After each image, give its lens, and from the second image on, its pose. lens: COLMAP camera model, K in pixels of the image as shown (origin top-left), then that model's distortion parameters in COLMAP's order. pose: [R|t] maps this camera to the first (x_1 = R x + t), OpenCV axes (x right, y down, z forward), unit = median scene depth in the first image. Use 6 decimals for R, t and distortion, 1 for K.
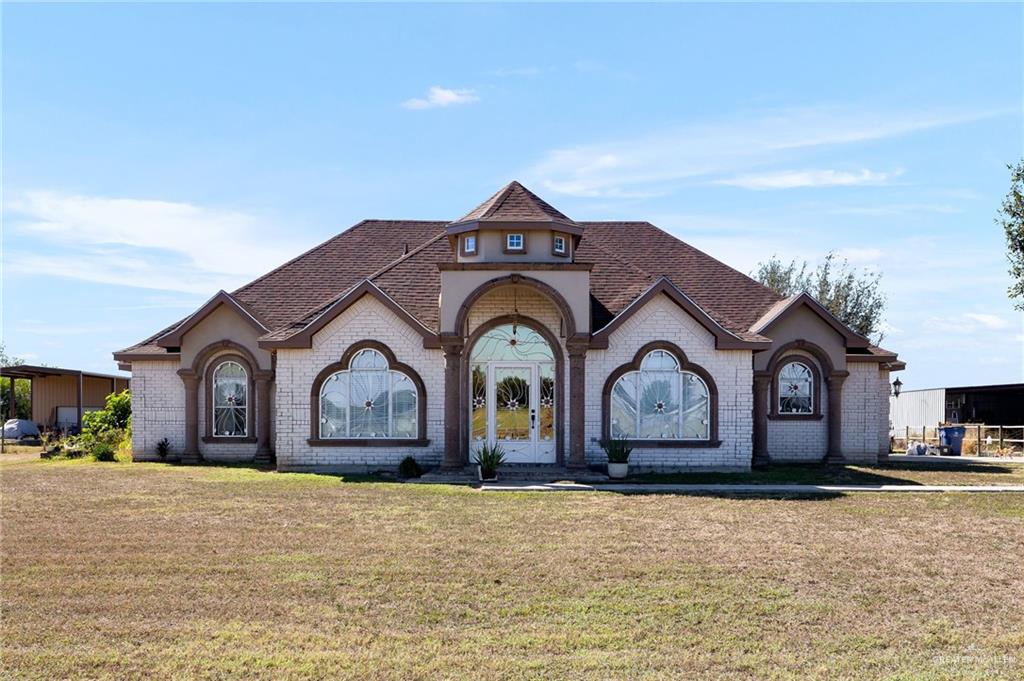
lens RADIAL K [[1223.0, 0, 512.0], [0, 1223.0, 340.5], [0, 0, 1]] dist [-0.082771, -0.010460]
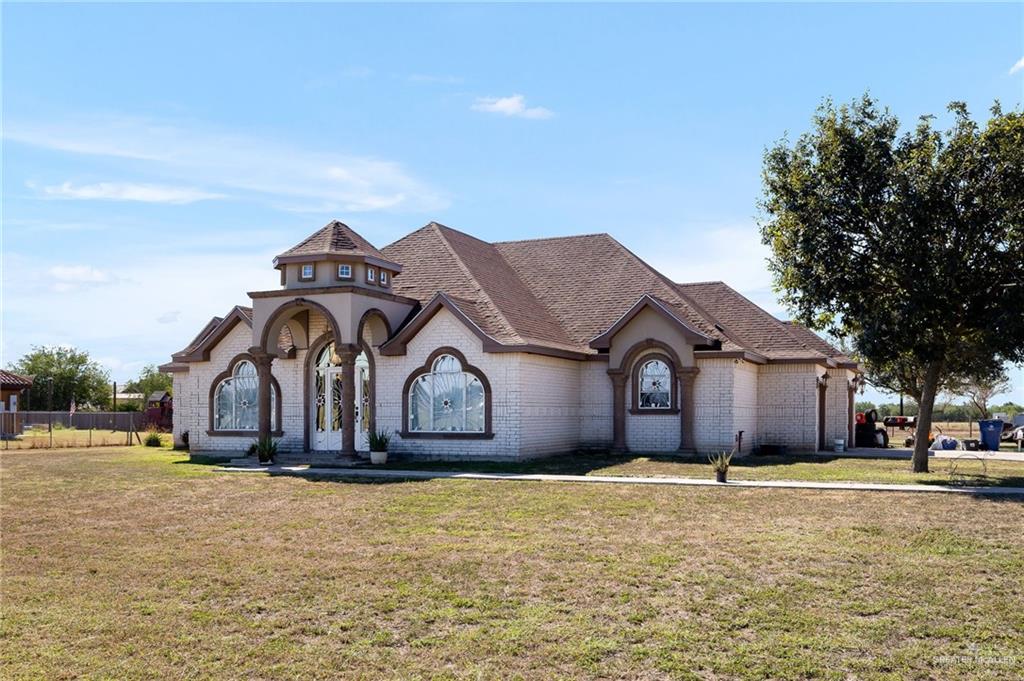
lens RADIAL K [[1223.0, 0, 512.0], [0, 1223.0, 340.5], [0, 0, 1]] dist [-0.082771, -0.010460]
pose [[0.879824, -0.033243, -0.474135, 0.697880], [0.035379, 0.999364, -0.004418, 0.001588], [0.473981, -0.012887, 0.880441, 0.008832]]
